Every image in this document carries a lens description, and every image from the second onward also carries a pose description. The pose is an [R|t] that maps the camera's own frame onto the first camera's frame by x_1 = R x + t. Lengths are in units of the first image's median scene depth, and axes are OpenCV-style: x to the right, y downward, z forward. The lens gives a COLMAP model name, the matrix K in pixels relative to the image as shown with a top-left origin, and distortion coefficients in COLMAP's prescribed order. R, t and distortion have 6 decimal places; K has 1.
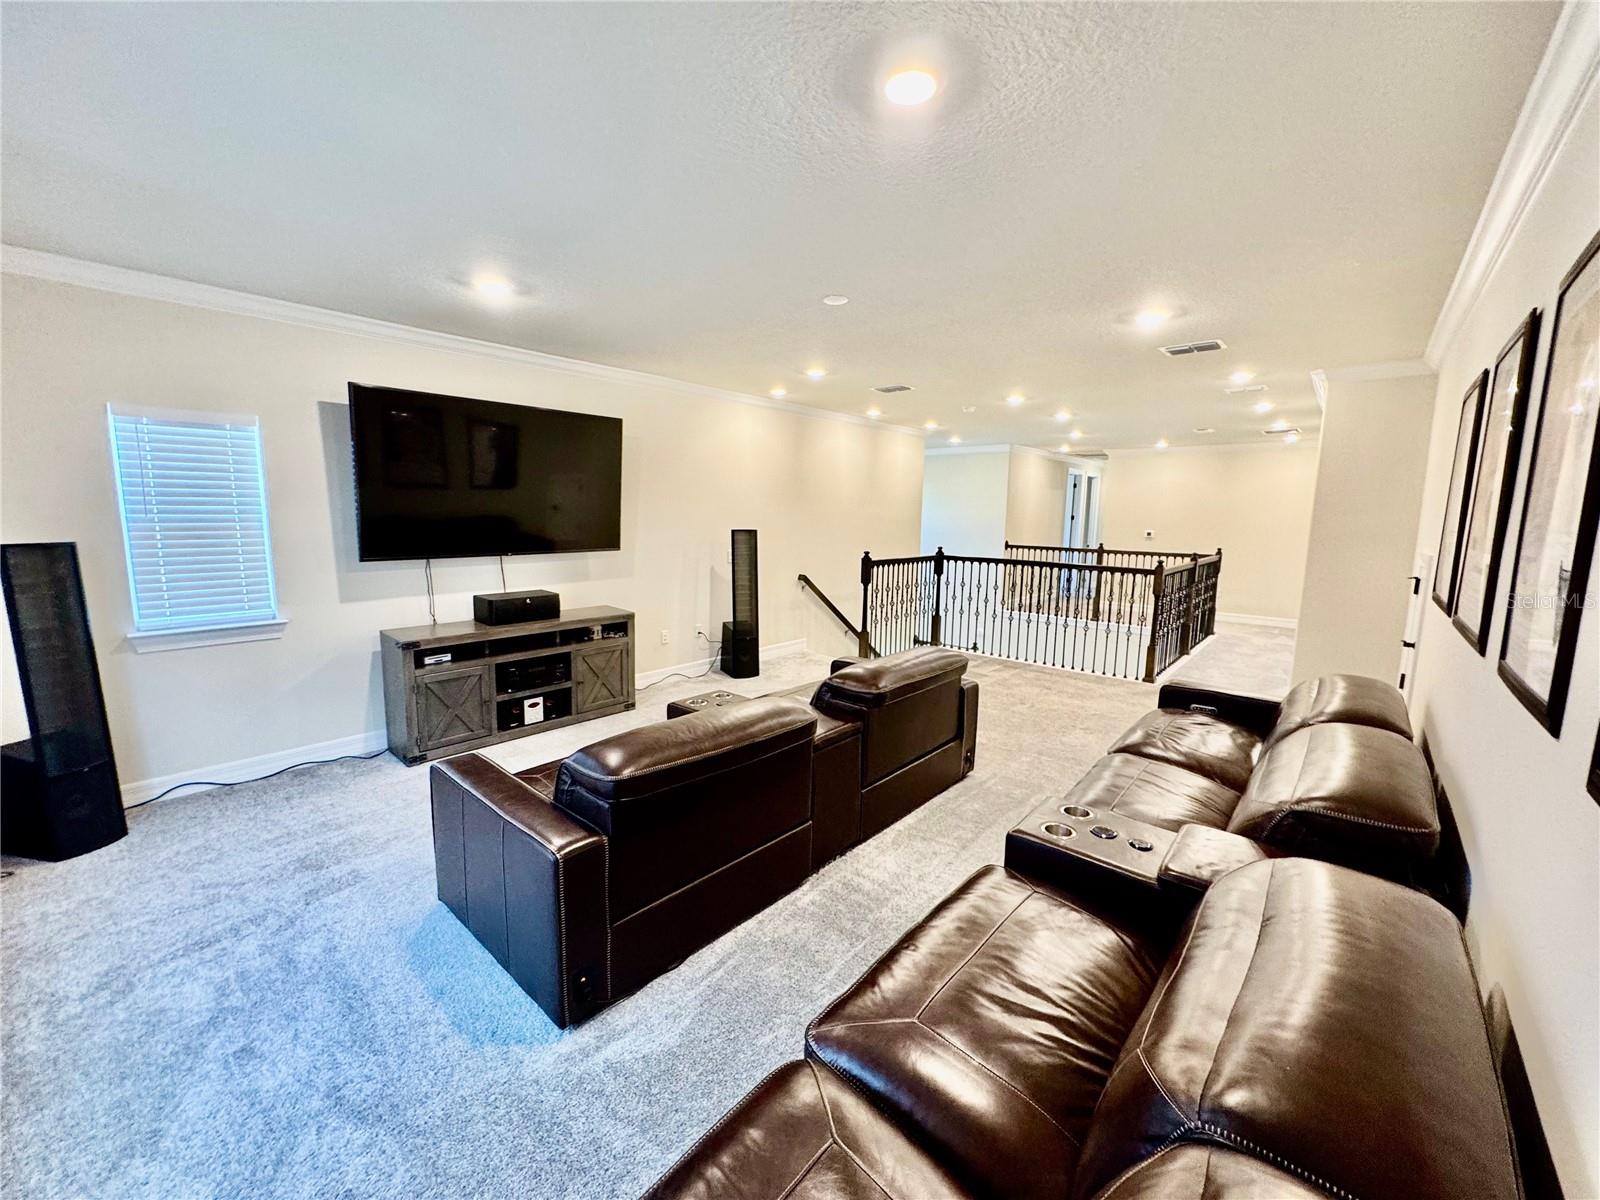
lens RADIAL K [[637.2, 0, 802.2], [0, 637.2, 599.9], [0, 0, 1]] dist [-0.001888, 0.000835]
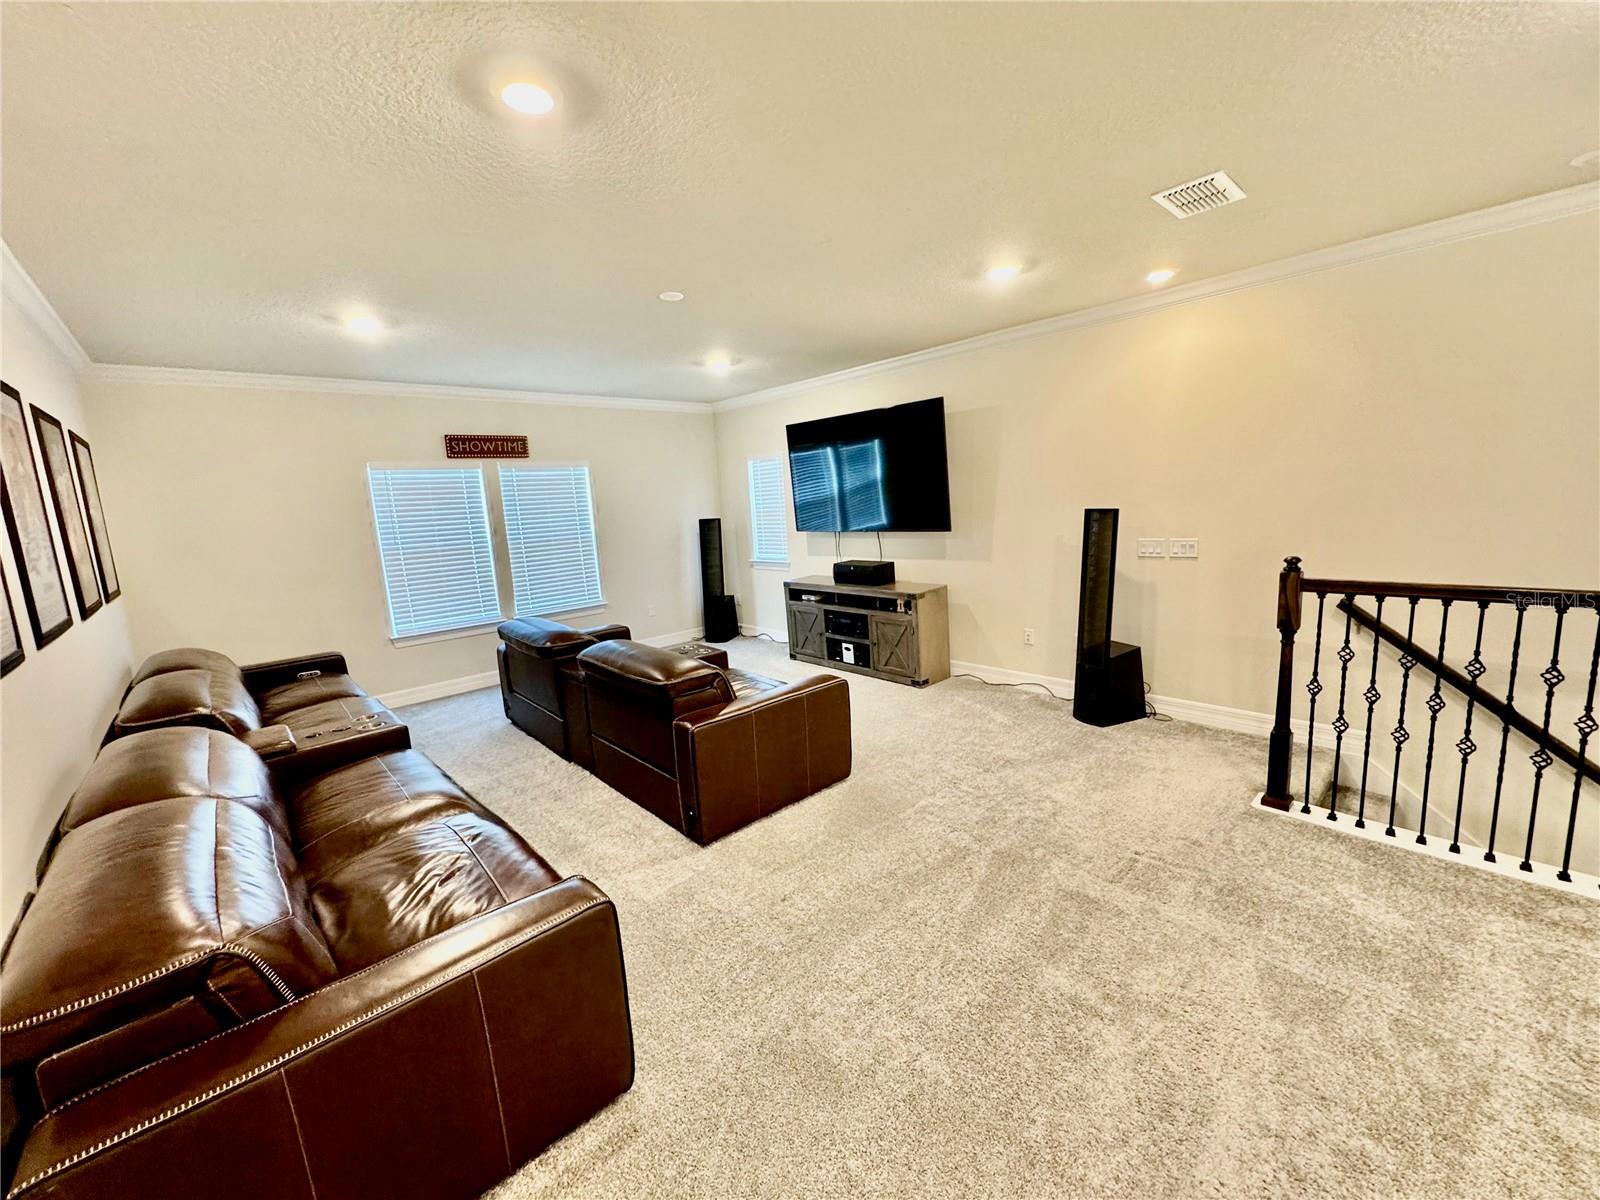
lens RADIAL K [[637.2, 0, 799.5], [0, 637.2, 602.7], [0, 0, 1]] dist [-0.001888, 0.000835]
pose [[-0.116055, 0.148777, -0.982037, 0.764910], [-0.088497, 0.983237, 0.159417, -0.112508], [0.989292, 0.105408, -0.100943, 0.933816]]
